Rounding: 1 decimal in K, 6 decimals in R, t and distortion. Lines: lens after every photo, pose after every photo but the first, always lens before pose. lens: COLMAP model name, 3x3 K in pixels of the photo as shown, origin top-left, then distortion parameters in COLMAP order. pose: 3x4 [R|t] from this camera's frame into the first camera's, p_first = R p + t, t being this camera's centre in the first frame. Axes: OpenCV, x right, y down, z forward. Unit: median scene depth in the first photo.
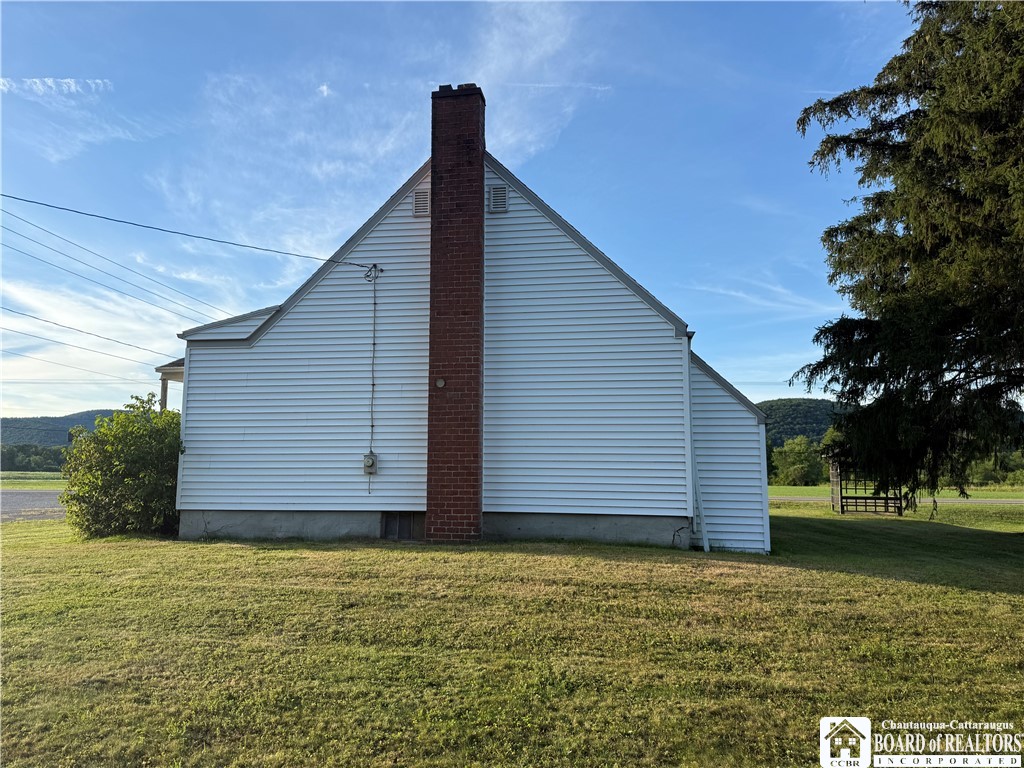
lens RADIAL K [[724.9, 0, 517.4], [0, 724.9, 384.9], [0, 0, 1]] dist [0.029284, -0.039380]
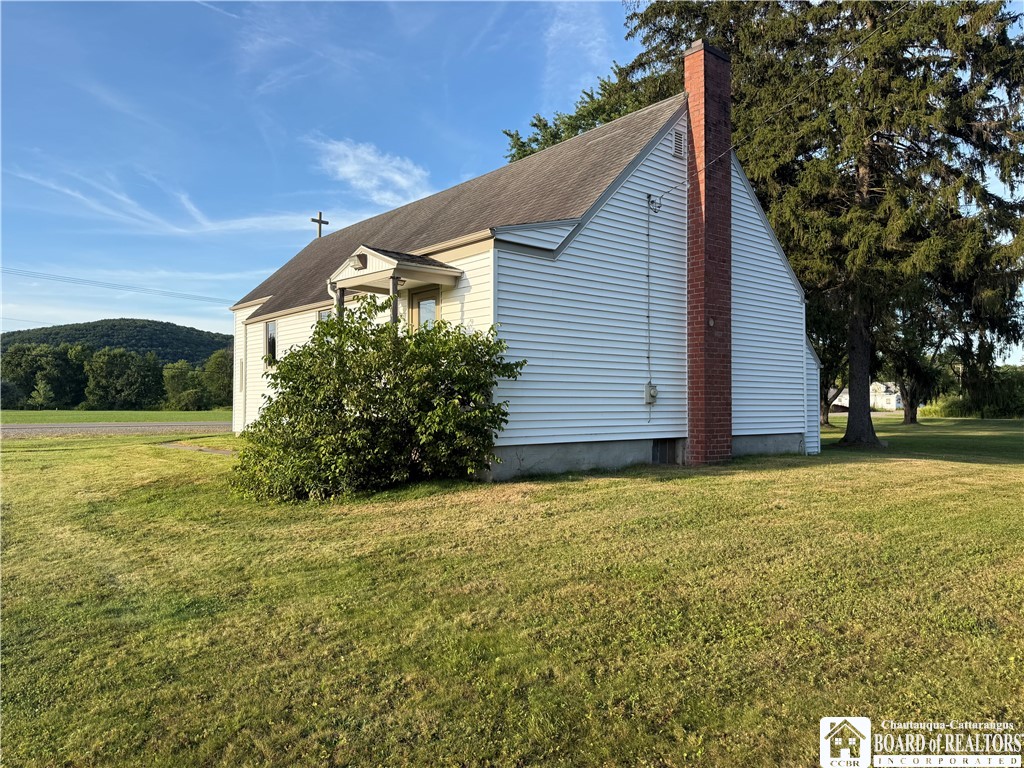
lens RADIAL K [[724.9, 0, 517.9], [0, 724.9, 388.5], [0, 0, 1]] dist [0.029284, -0.039380]
pose [[0.657709, 0.015349, 0.753115, -1.096188], [-0.096424, 0.993283, 0.063965, 0.052379], [-0.747075, -0.114688, 0.654771, 0.460183]]
